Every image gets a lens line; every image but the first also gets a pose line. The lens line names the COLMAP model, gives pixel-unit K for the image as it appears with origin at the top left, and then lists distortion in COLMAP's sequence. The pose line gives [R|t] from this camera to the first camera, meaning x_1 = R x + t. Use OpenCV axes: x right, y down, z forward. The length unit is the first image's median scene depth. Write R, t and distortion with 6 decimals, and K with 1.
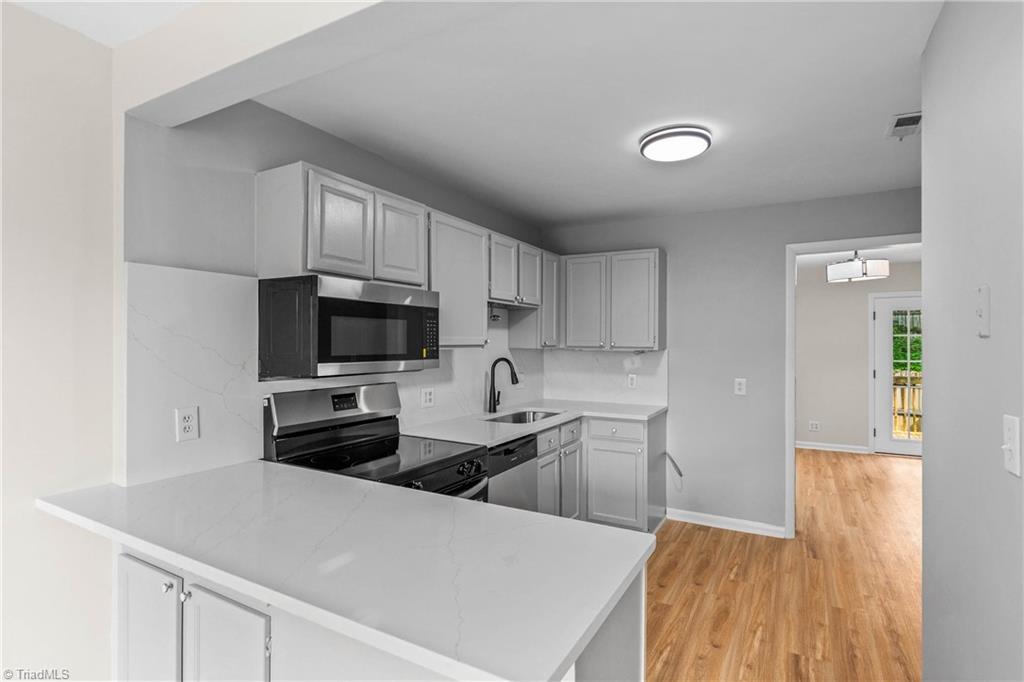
lens RADIAL K [[511.6, 0, 512.0], [0, 511.6, 341.0], [0, 0, 1]] dist [0.000236, -0.000065]
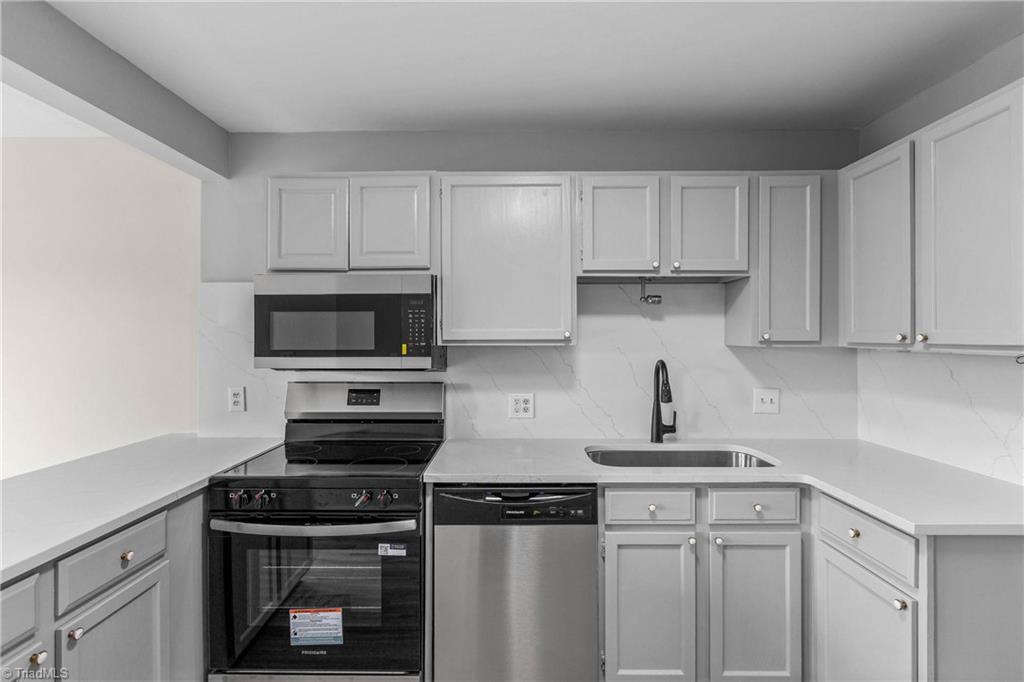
lens RADIAL K [[449.4, 0, 512.0], [0, 449.4, 341.0], [0, 0, 1]] dist [-0.001197, -0.000105]
pose [[0.494624, -0.007008, -0.869079, 0.527458], [0.003238, 0.999975, -0.006221, 0.014409], [0.869101, 0.000263, 0.494634, 0.746591]]
